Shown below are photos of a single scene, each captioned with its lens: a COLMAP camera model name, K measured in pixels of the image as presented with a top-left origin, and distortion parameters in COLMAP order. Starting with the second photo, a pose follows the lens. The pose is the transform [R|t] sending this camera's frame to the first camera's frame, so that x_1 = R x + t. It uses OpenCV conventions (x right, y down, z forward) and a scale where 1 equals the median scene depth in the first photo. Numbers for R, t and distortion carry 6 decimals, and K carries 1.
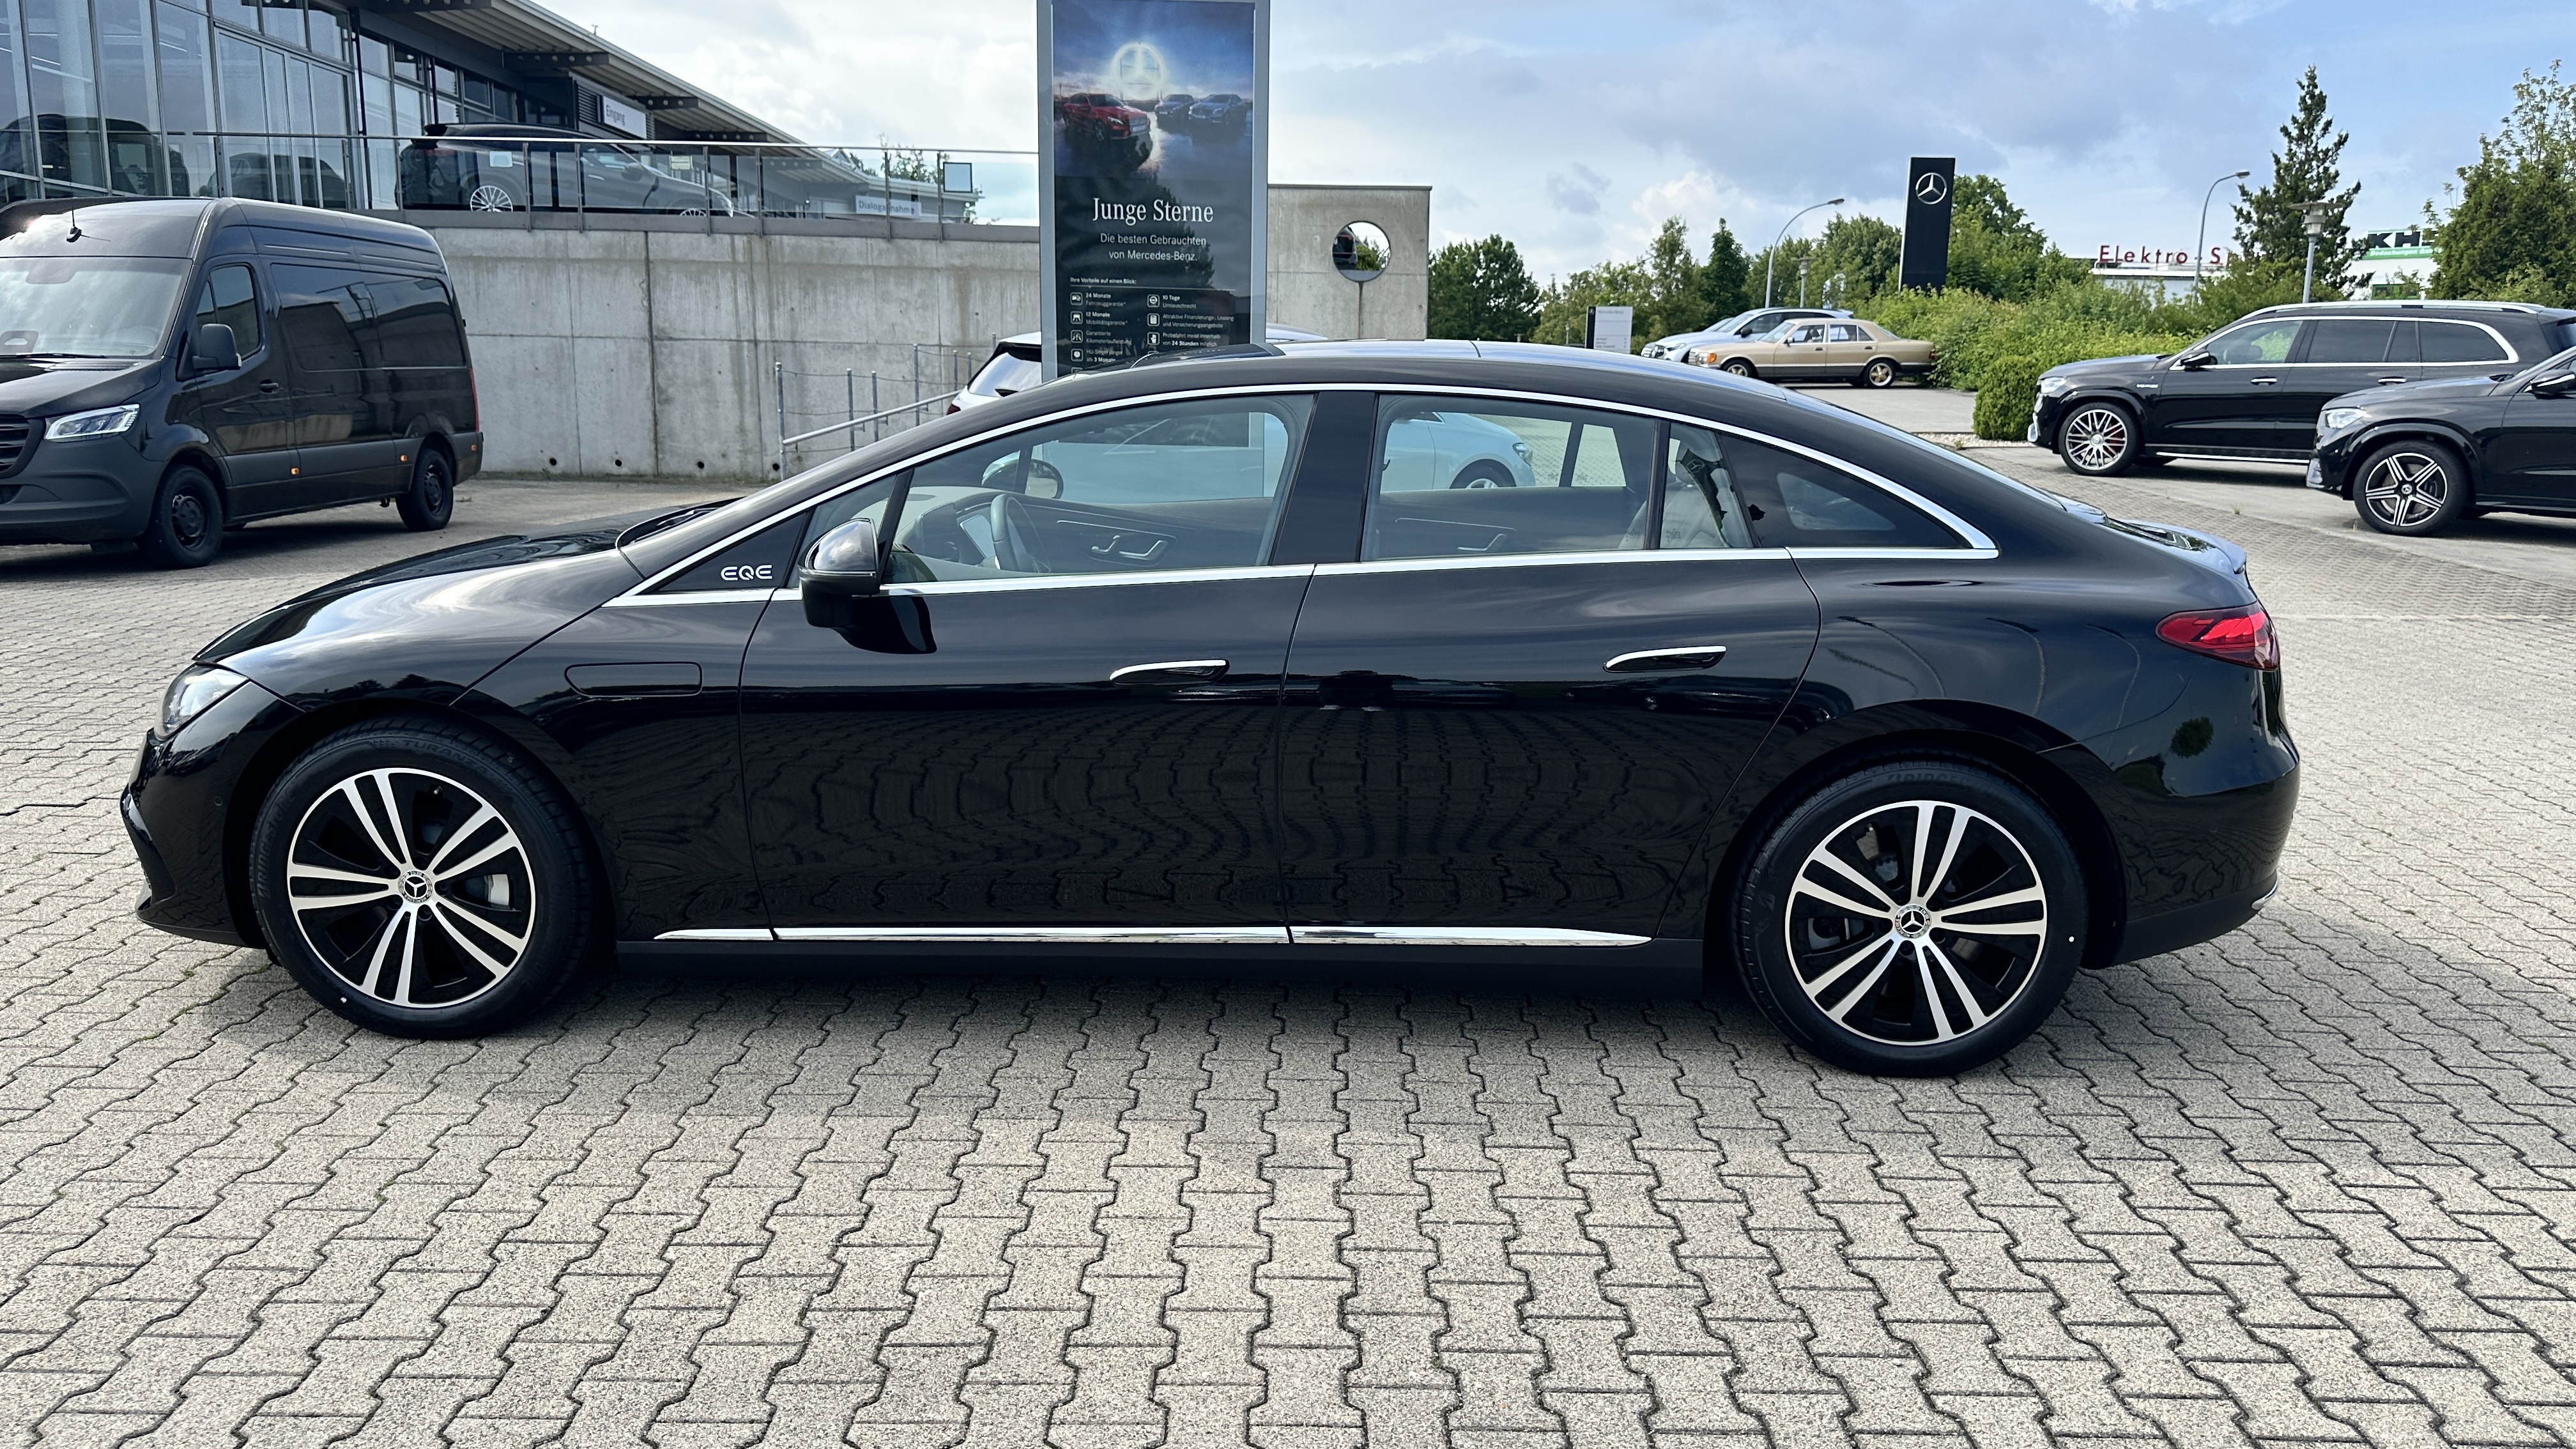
lens RADIAL K [[1800.1, 0, 1288.0], [0, 1800.1, 724.5], [0, 0, 1]] dist [0.134497, -0.246807]
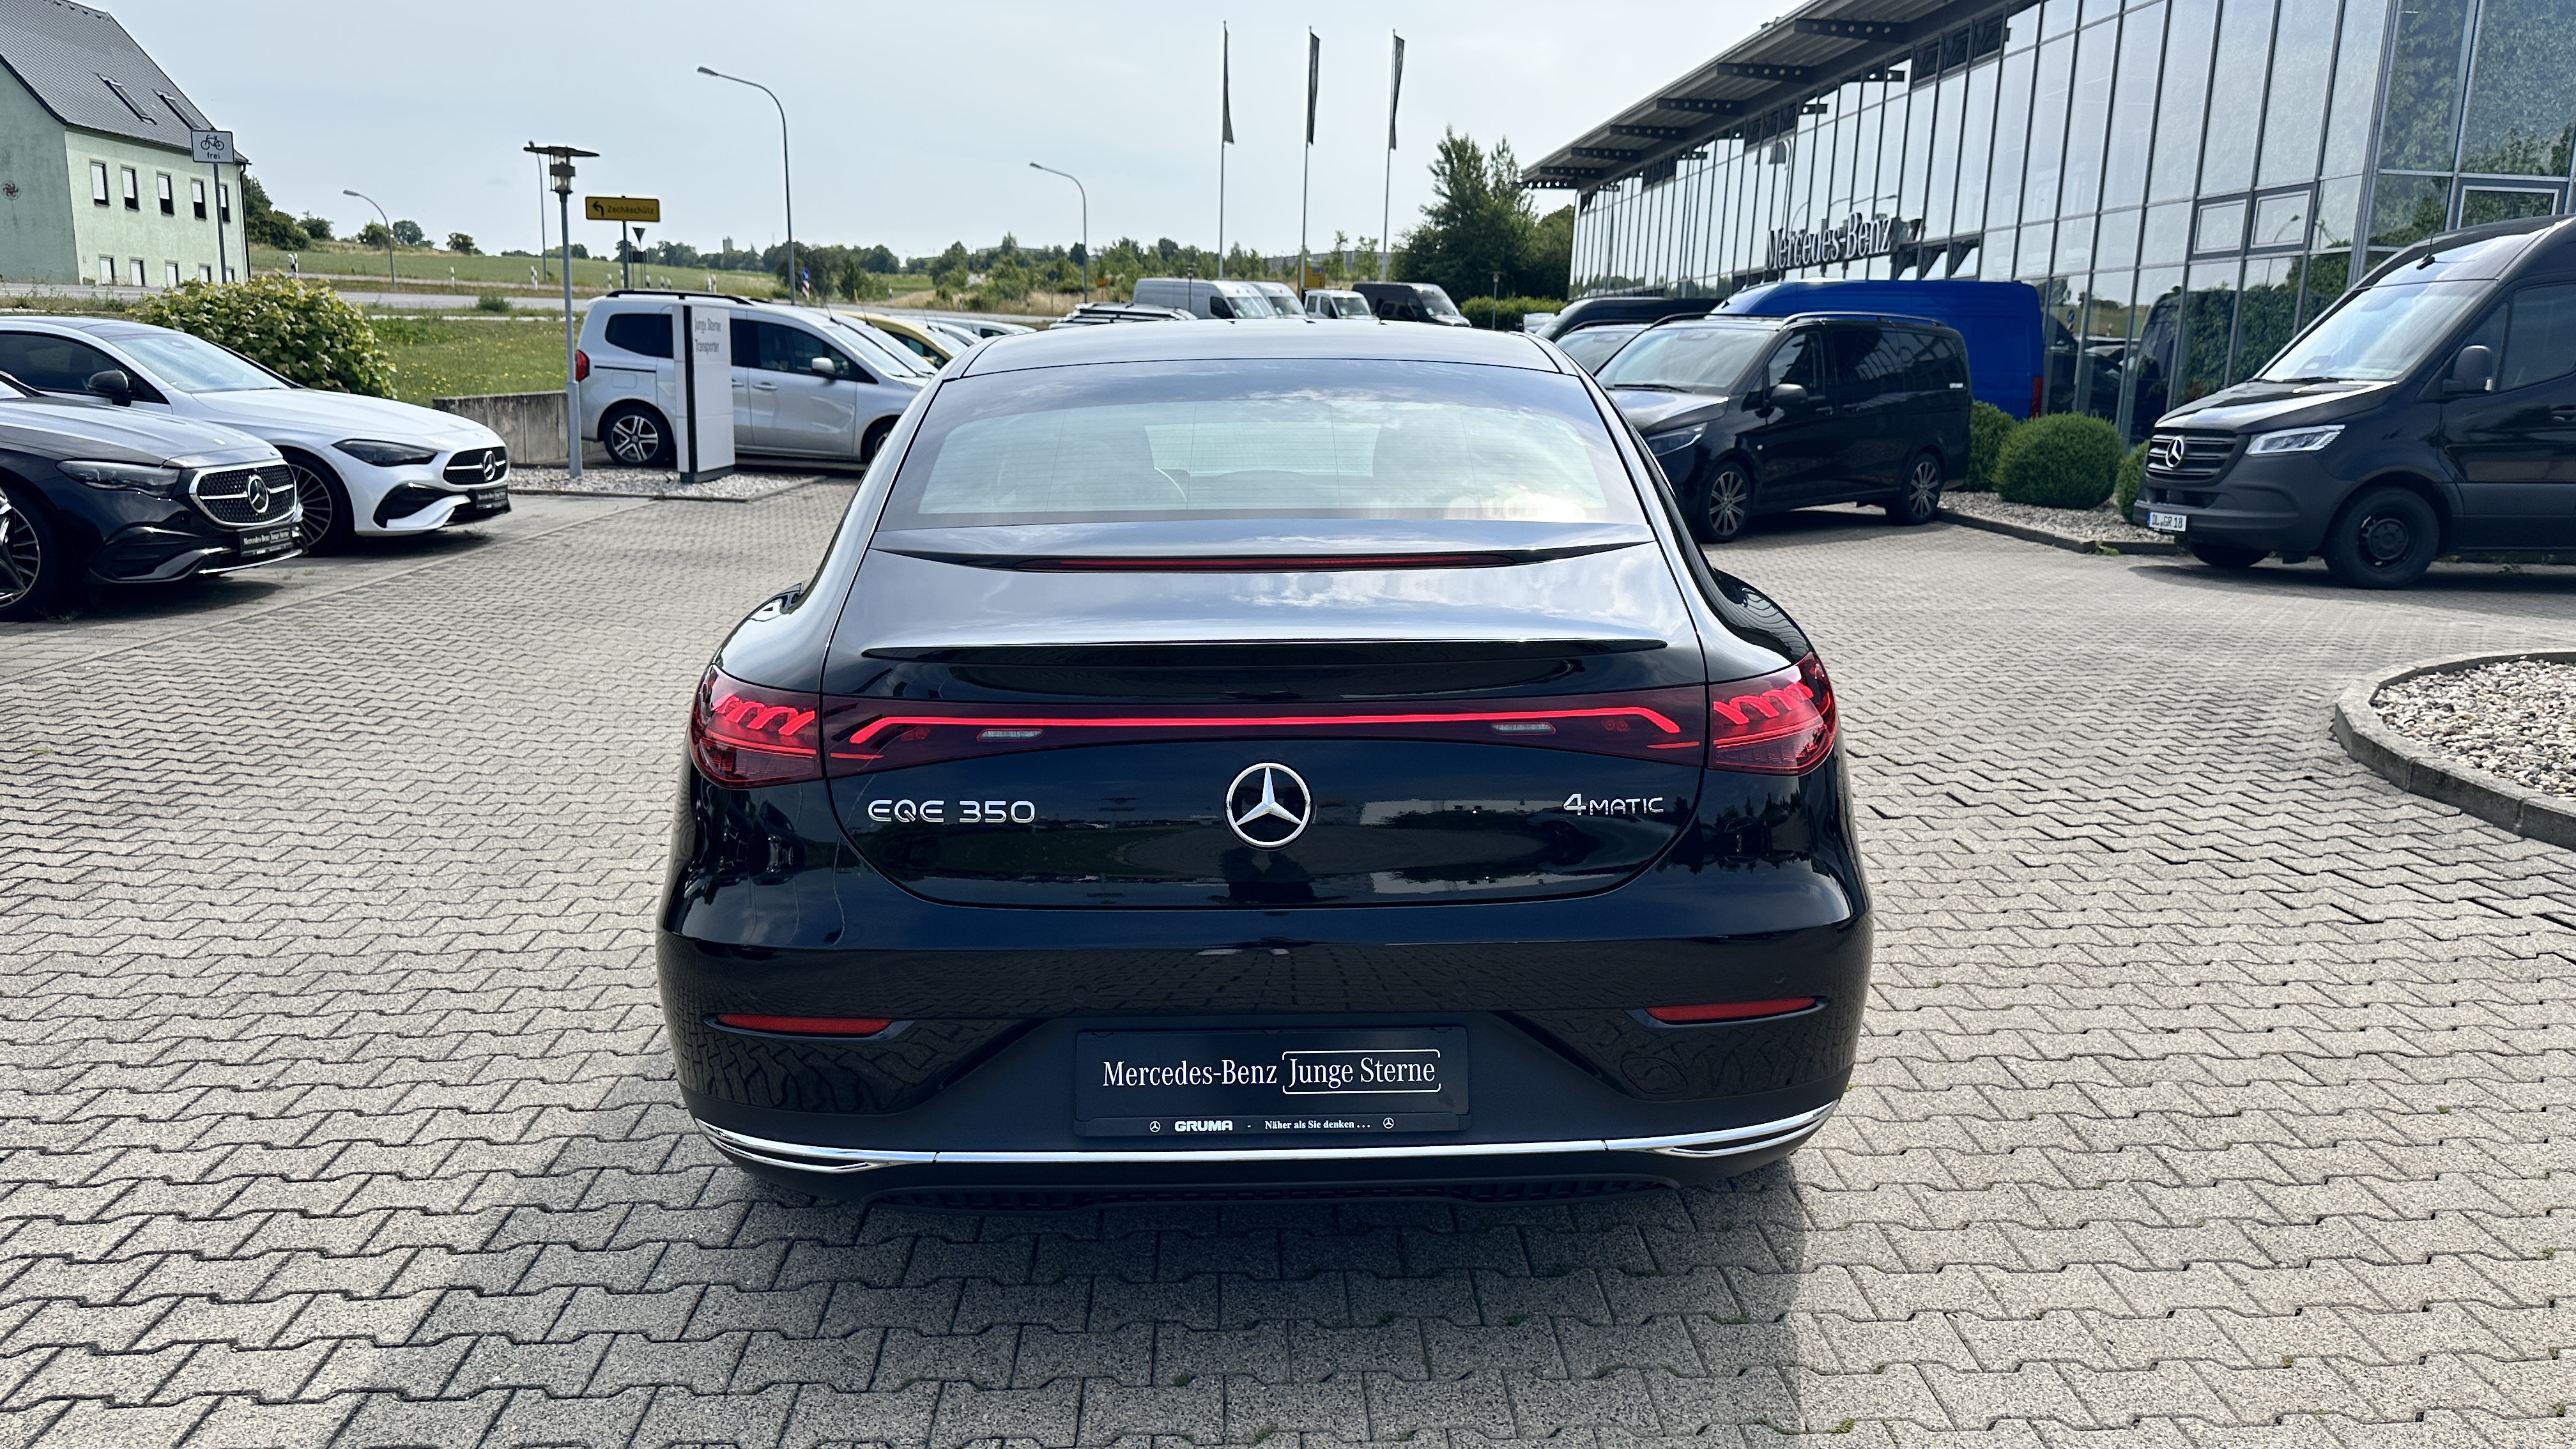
lens RADIAL K [[1816.3, 0, 1287.1], [0, 1816.3, 702.8], [0, 0, 1]] dist [0.064182, -0.096063]
pose [[0.047990, 0.167009, -0.984787, 1.163724], [-0.204382, 0.966705, 0.153982, -0.192376], [0.977714, 0.193883, 0.080526, 1.123360]]
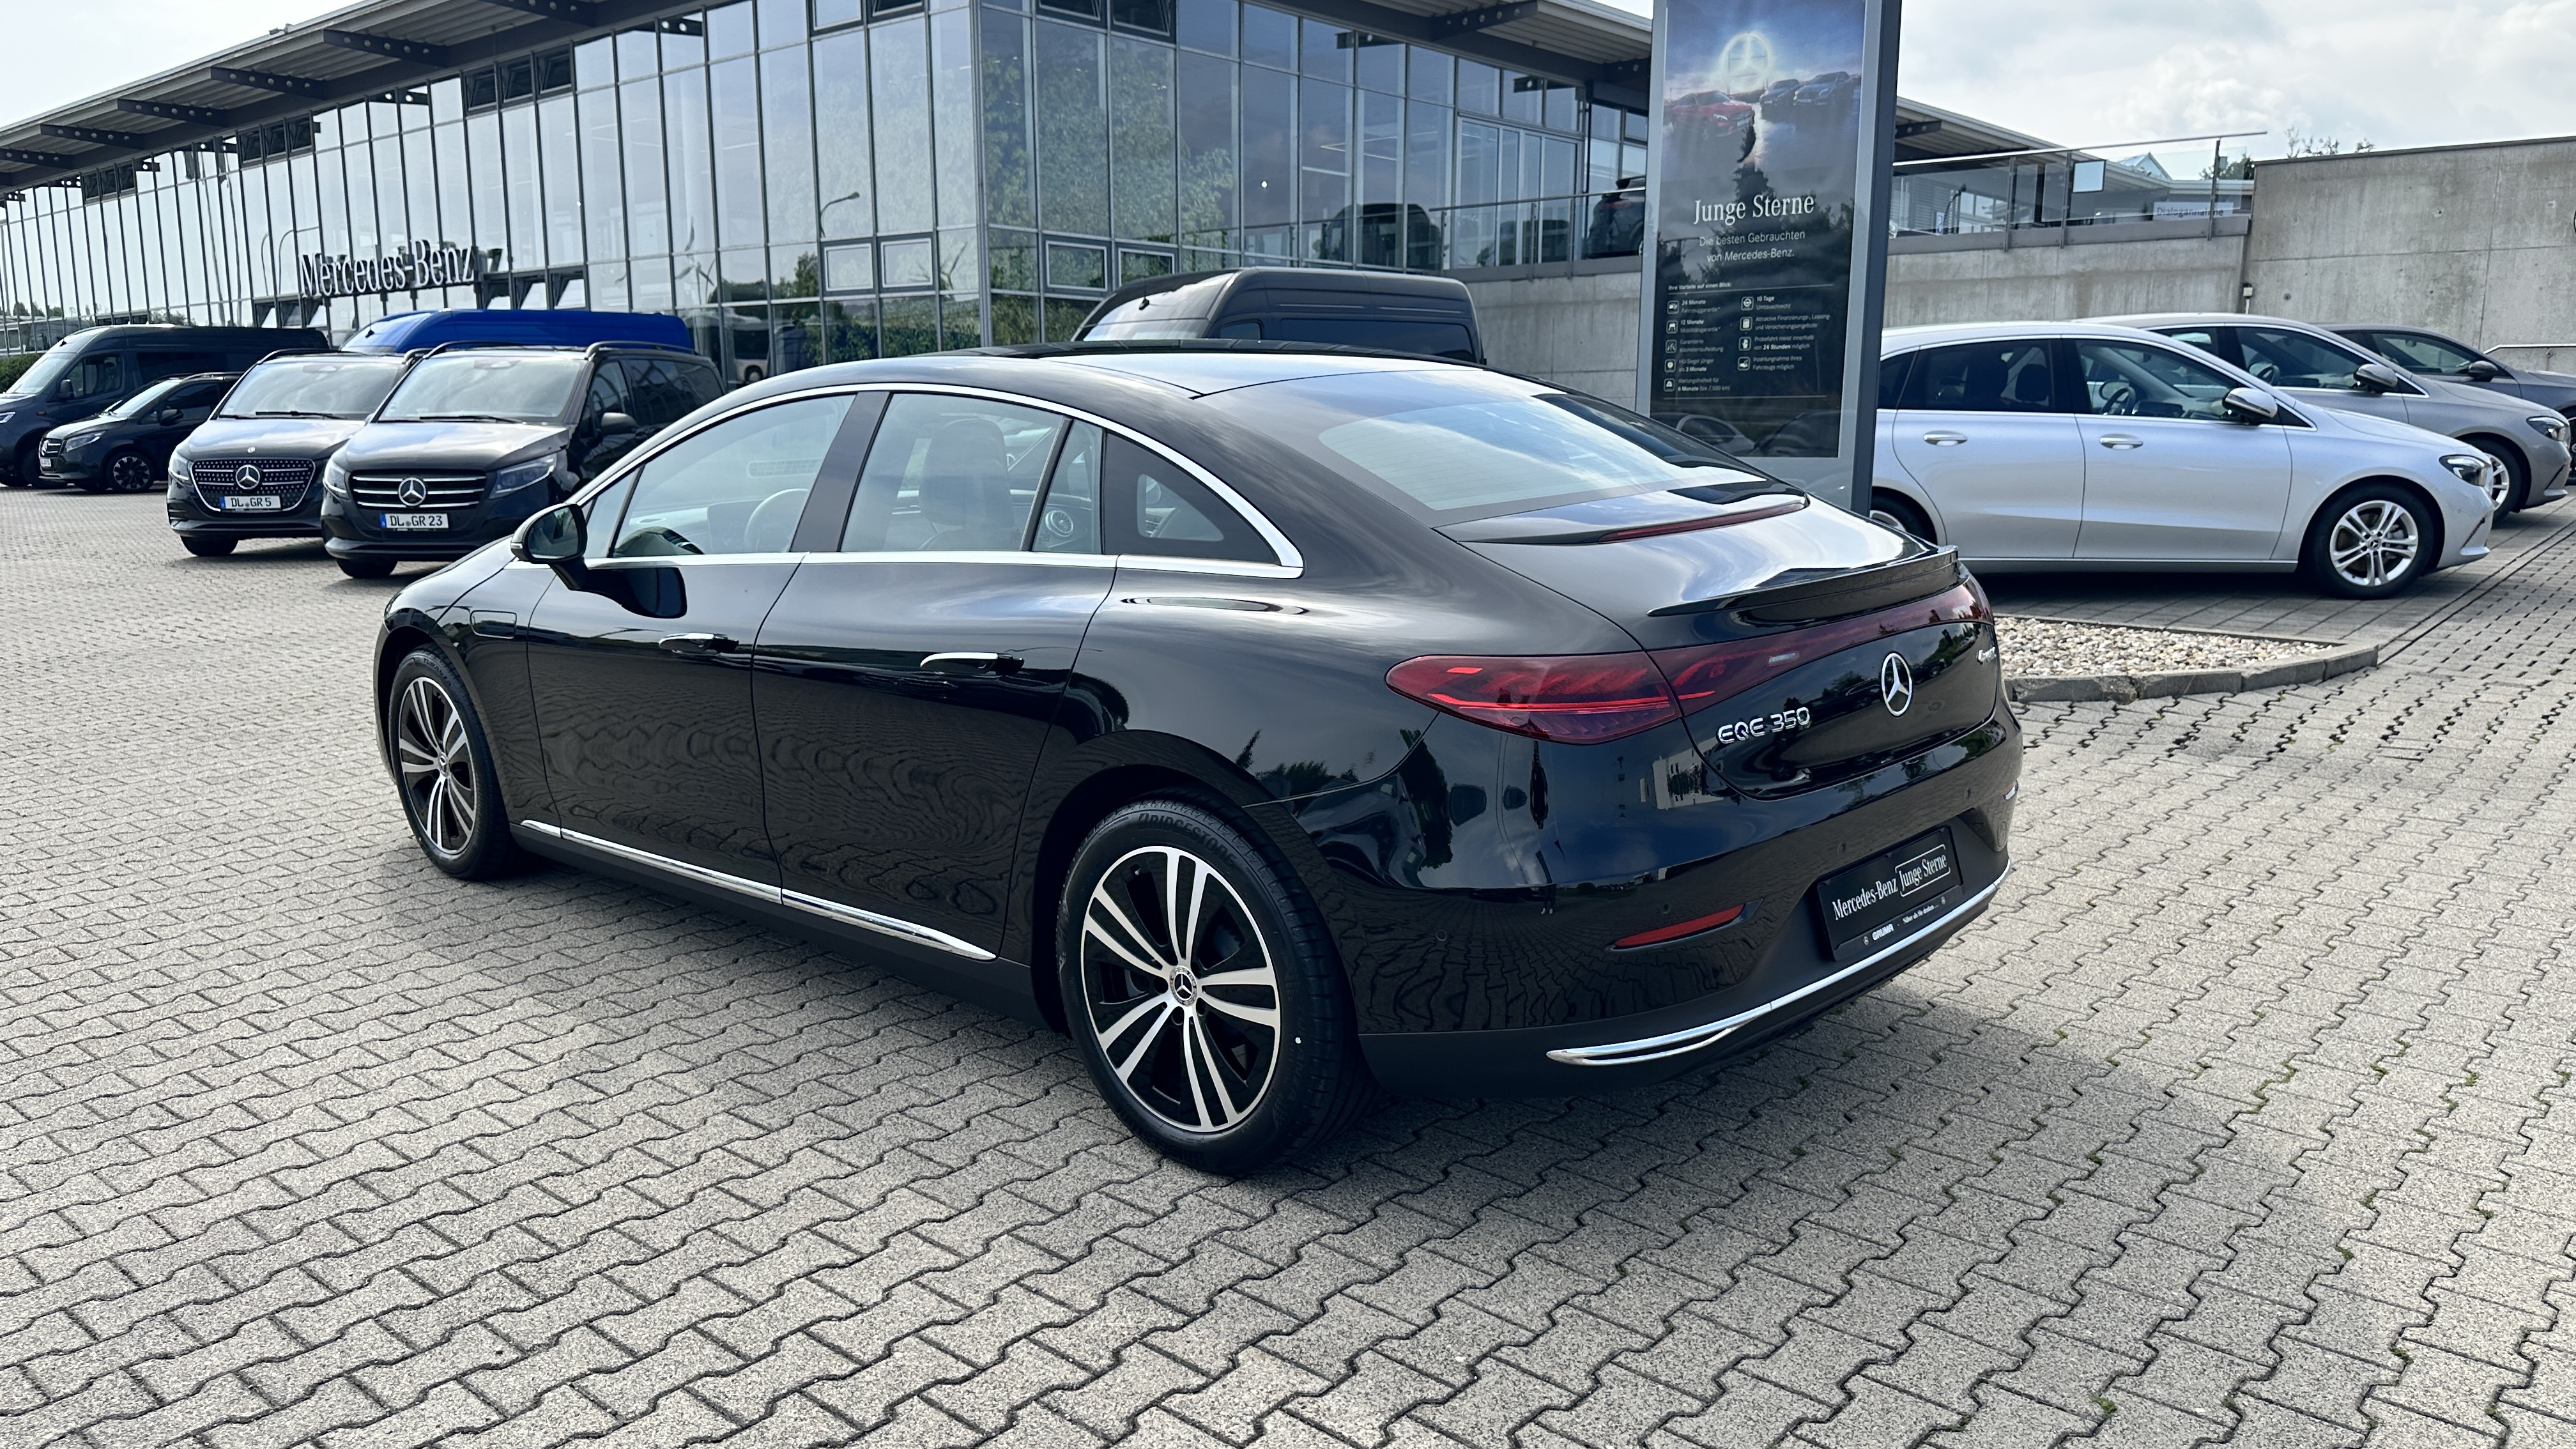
lens RADIAL K [[1816.3, 0, 1287.1], [0, 1816.3, 702.8], [0, 0, 1]] dist [0.064182, -0.096063]
pose [[0.748652, 0.084105, -0.657606, 0.916976], [-0.101842, 0.994737, 0.011280, -0.039980], [0.655094, 0.058528, 0.753277, 0.365844]]
